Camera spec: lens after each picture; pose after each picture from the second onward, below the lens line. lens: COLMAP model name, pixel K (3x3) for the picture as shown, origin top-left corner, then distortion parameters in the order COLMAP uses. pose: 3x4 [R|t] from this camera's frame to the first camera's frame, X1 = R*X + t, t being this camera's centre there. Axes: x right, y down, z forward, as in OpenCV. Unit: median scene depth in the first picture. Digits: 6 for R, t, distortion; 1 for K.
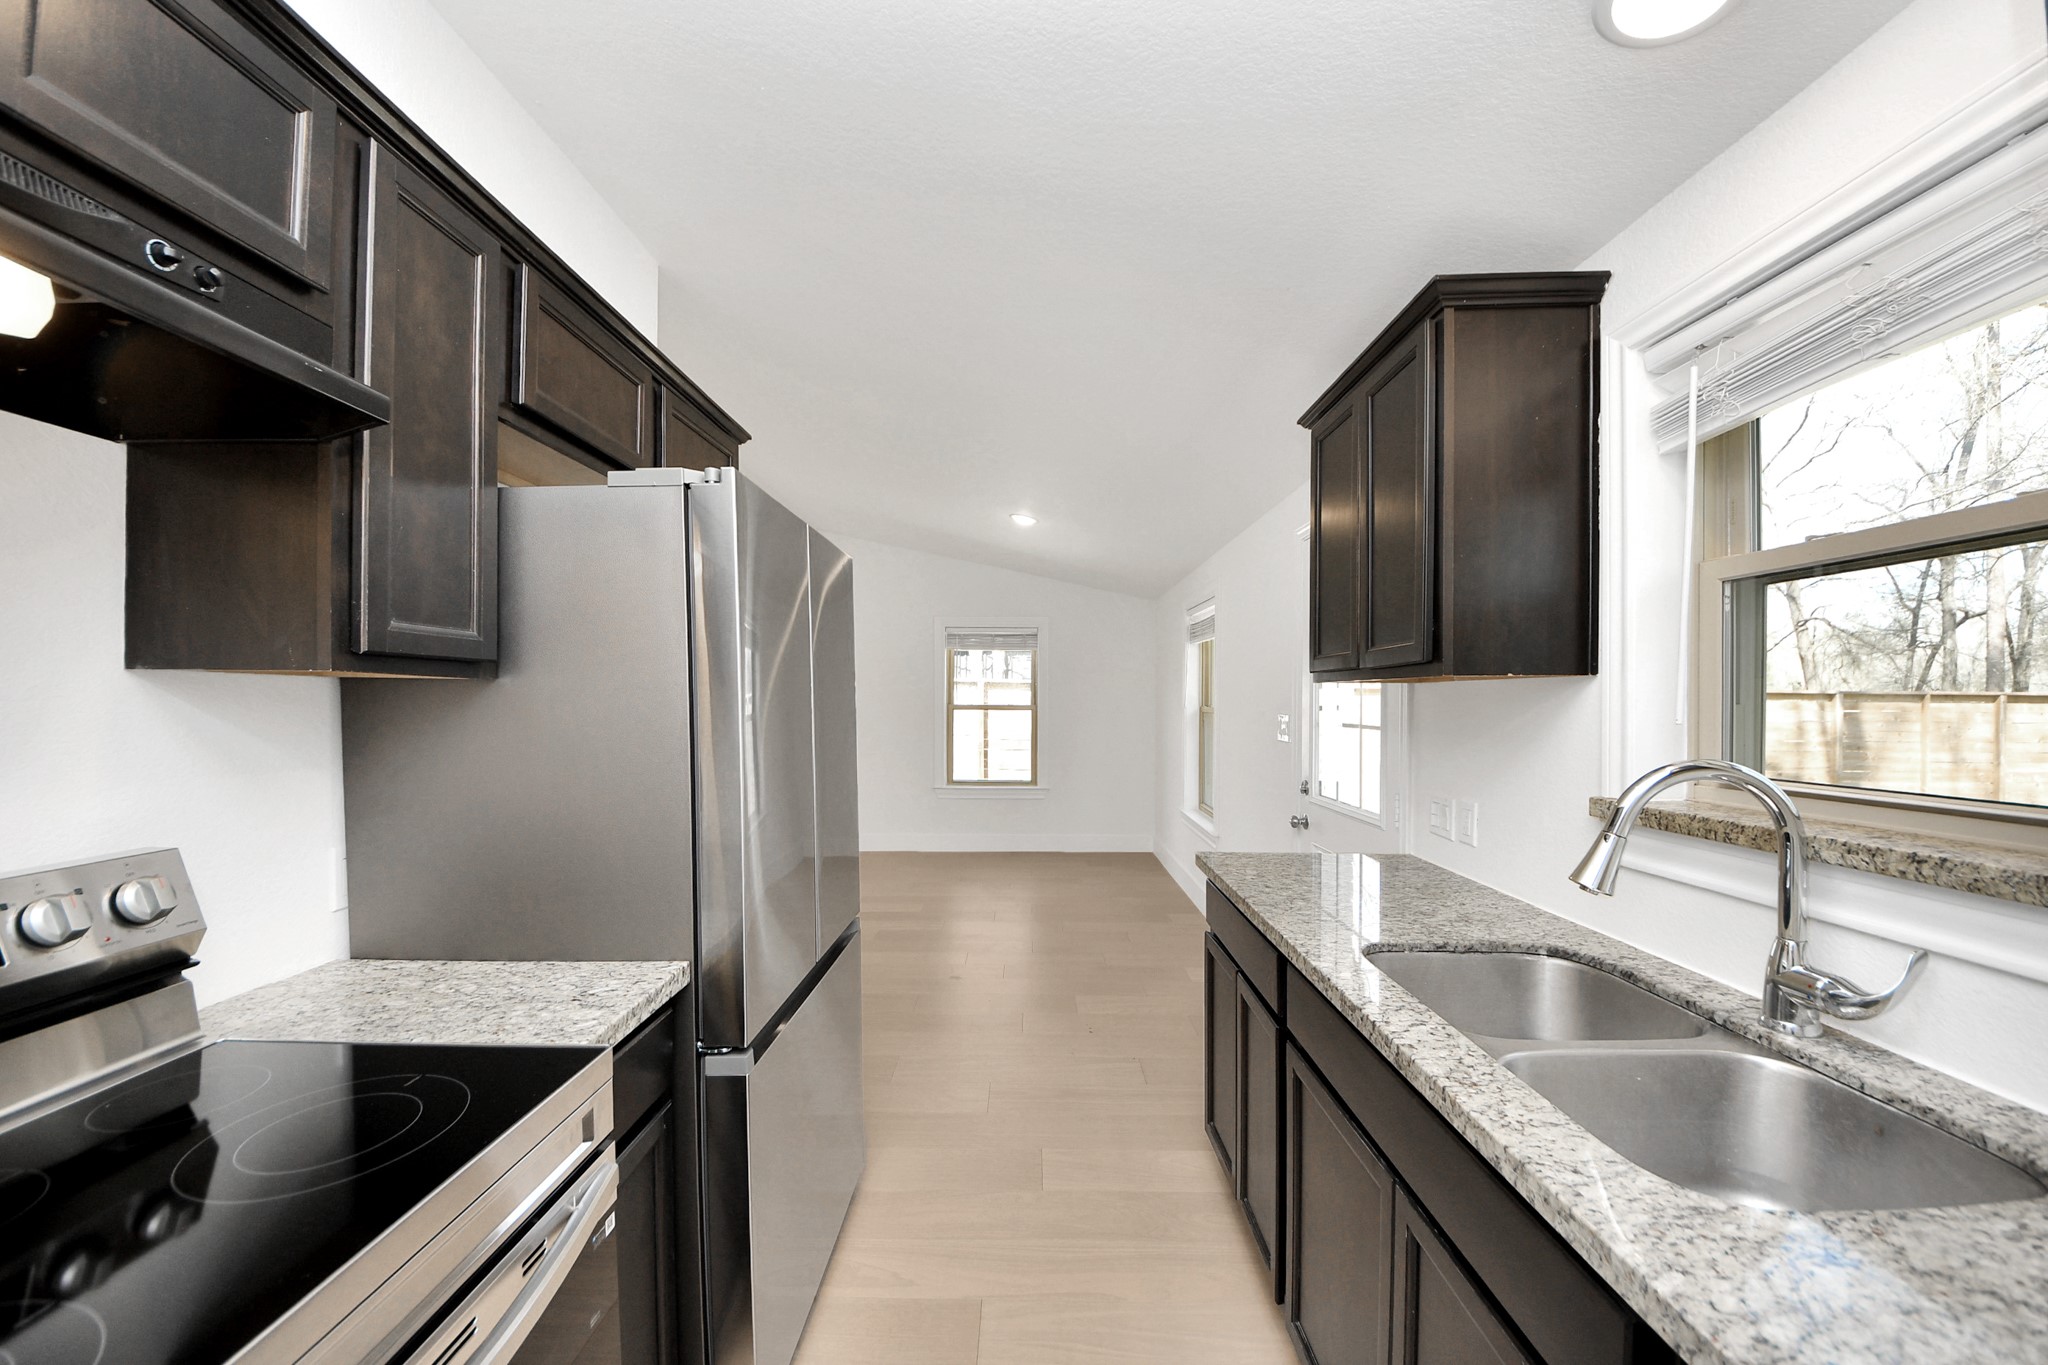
lens RADIAL K [[715.9, 0, 981.4], [0, 715.9, 694.4], [0, 0, 1]] dist [0.001135, -0.009038]
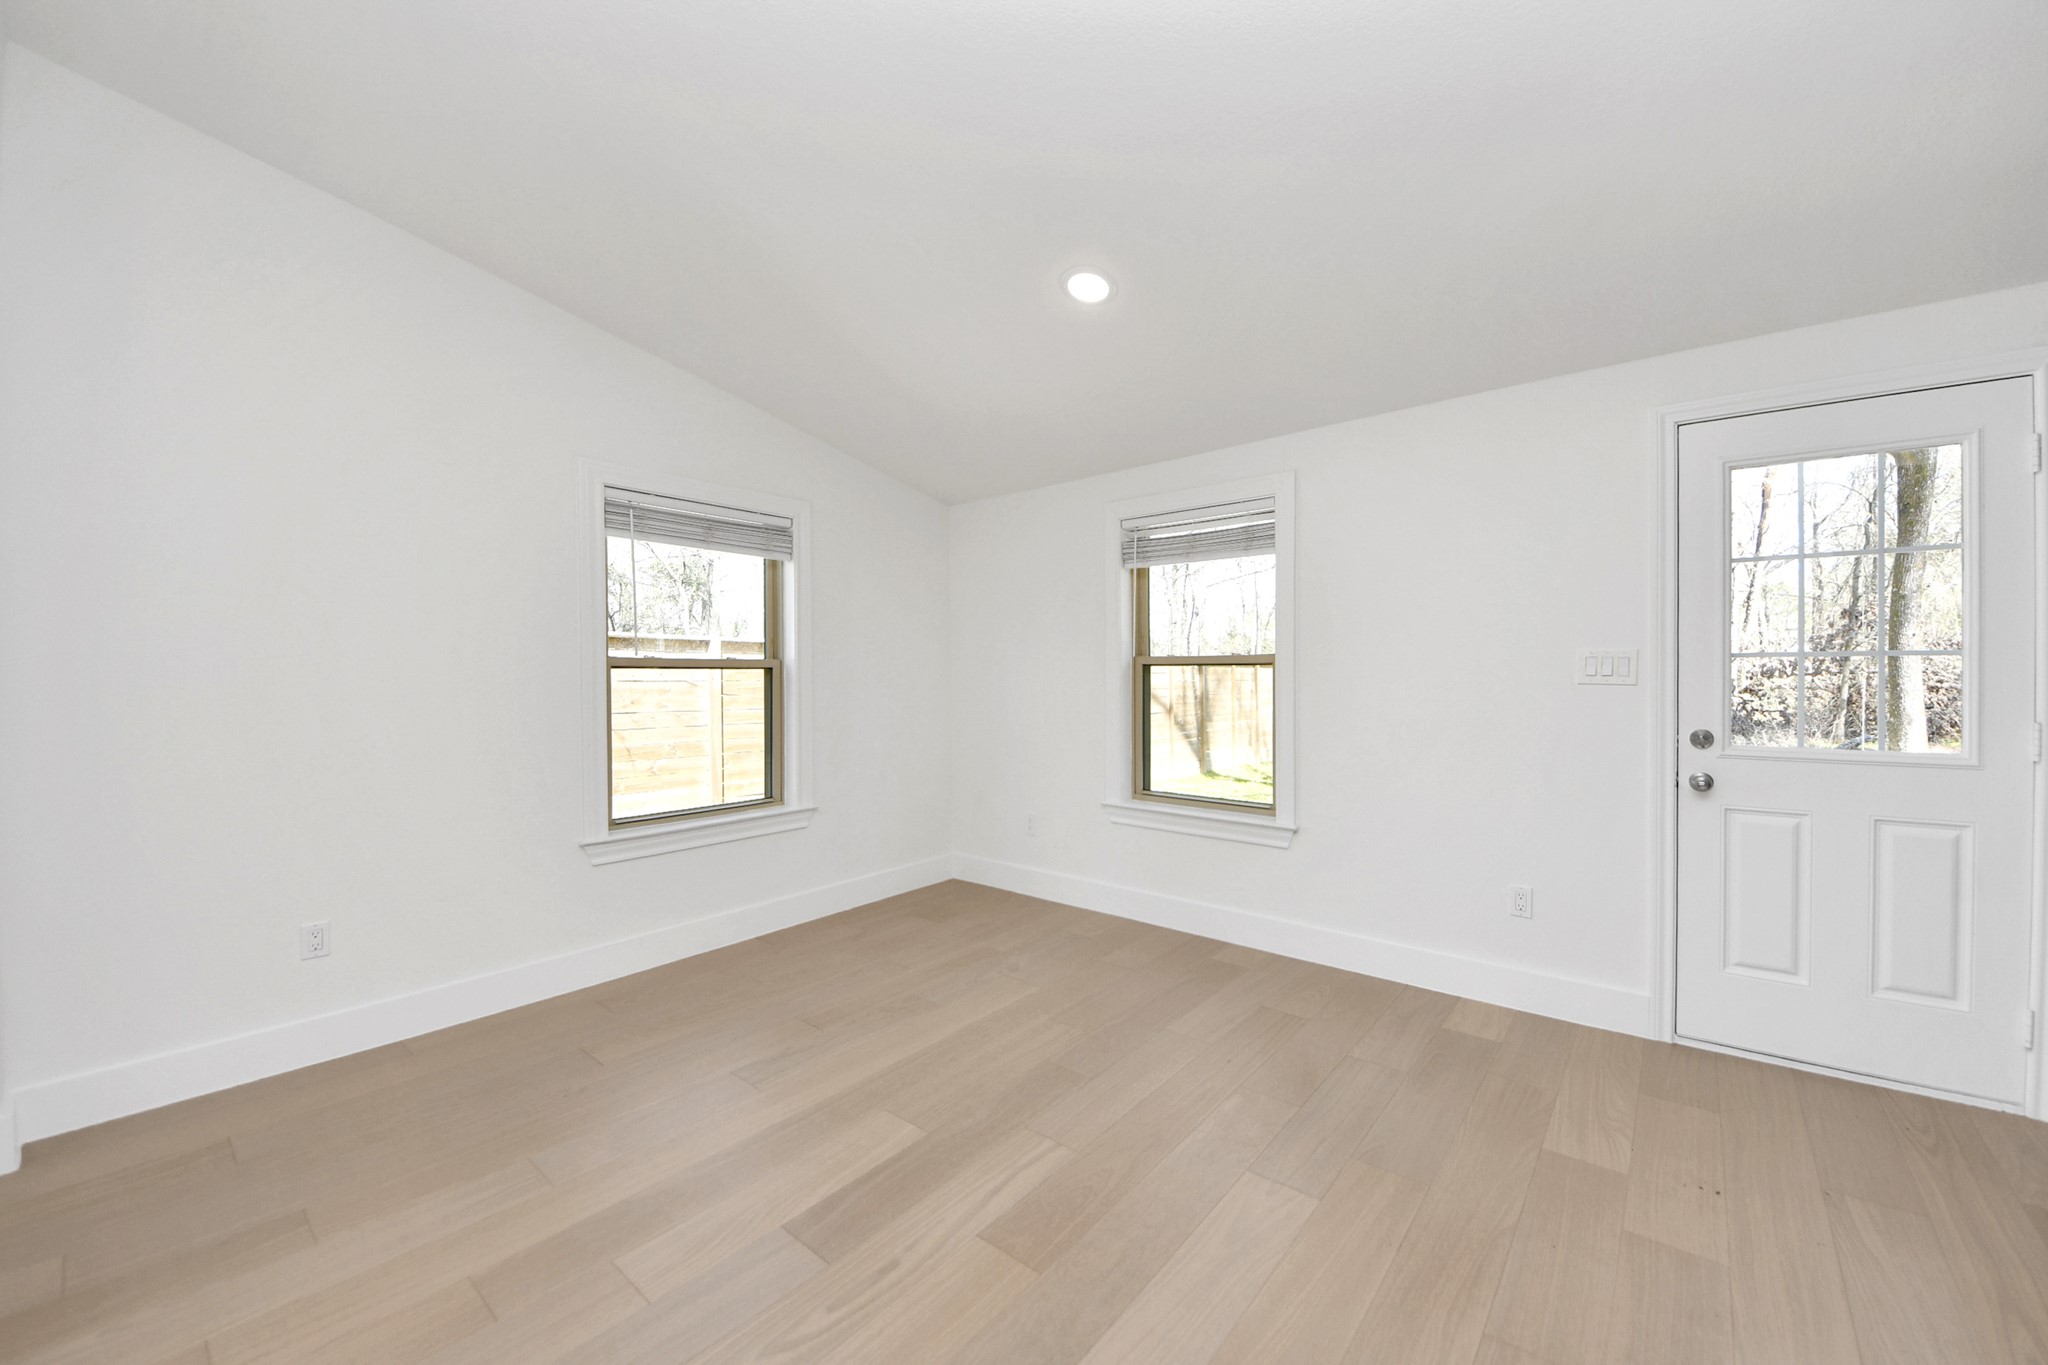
lens RADIAL K [[744.5, 0, 1040.4], [0, 744.5, 687.4], [0, 0, 1]] dist [0.001489, -0.000087]
pose [[0.589907, -0.009683, 0.807413, -1.497865], [-0.000624, 0.999922, 0.012447, 0.145996], [-0.807471, -0.007846, 0.589855, 2.609921]]
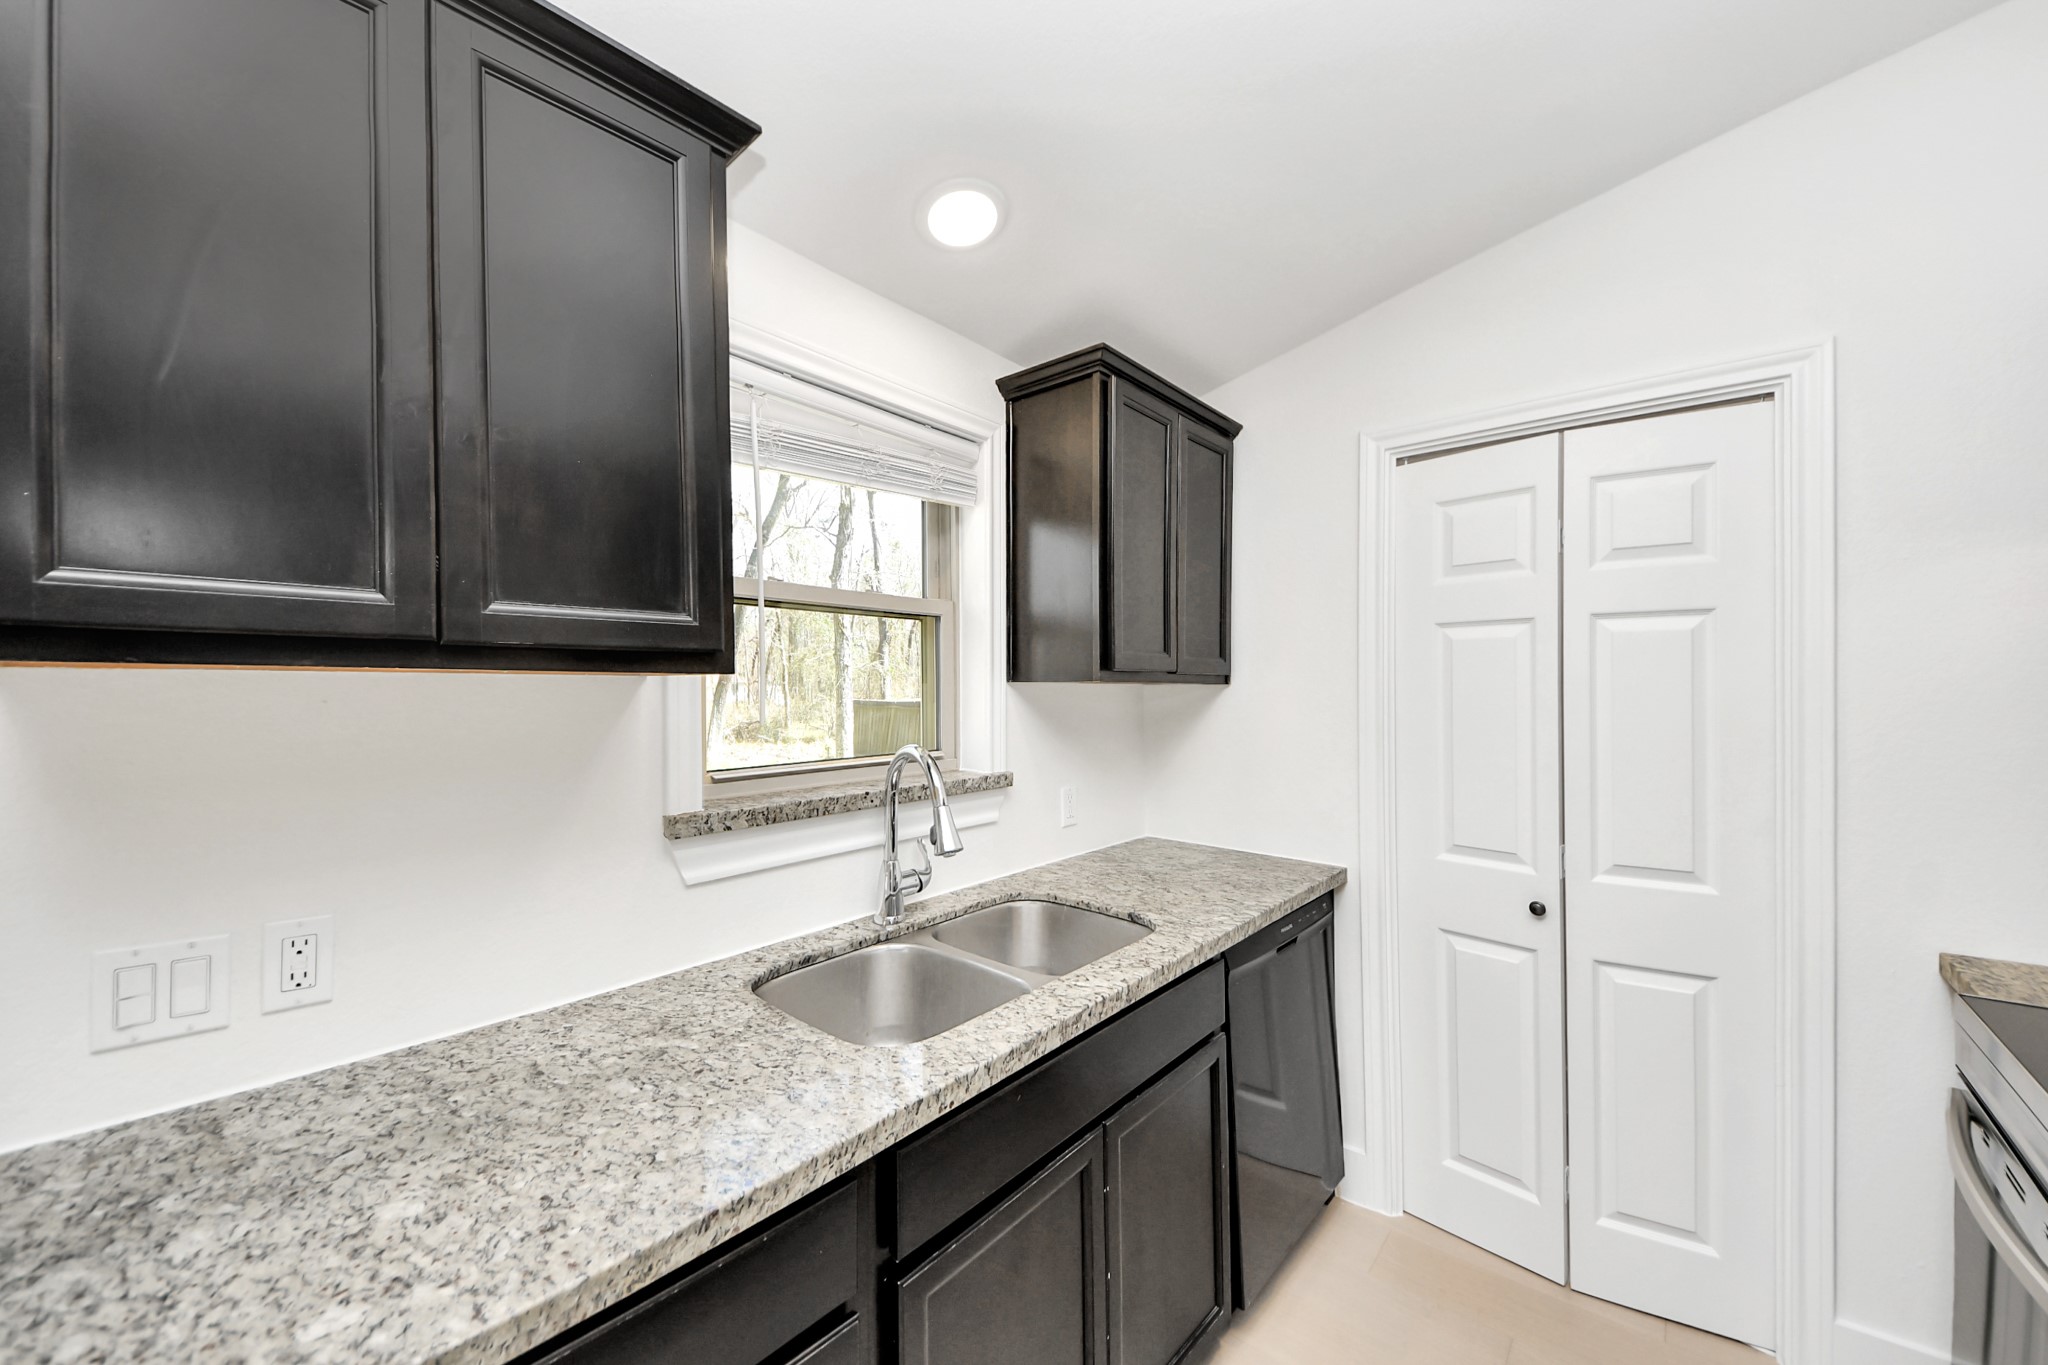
lens RADIAL K [[735.6, 0, 1046.5], [0, 735.6, 692.9], [0, 0, 1]] dist [0.025894, -0.014876]
pose [[-0.798841, 0.000613, 0.601543, -0.051693], [0.003234, 0.999989, 0.003277, -0.011219], [-0.601534, 0.004563, -0.798834, 1.625469]]
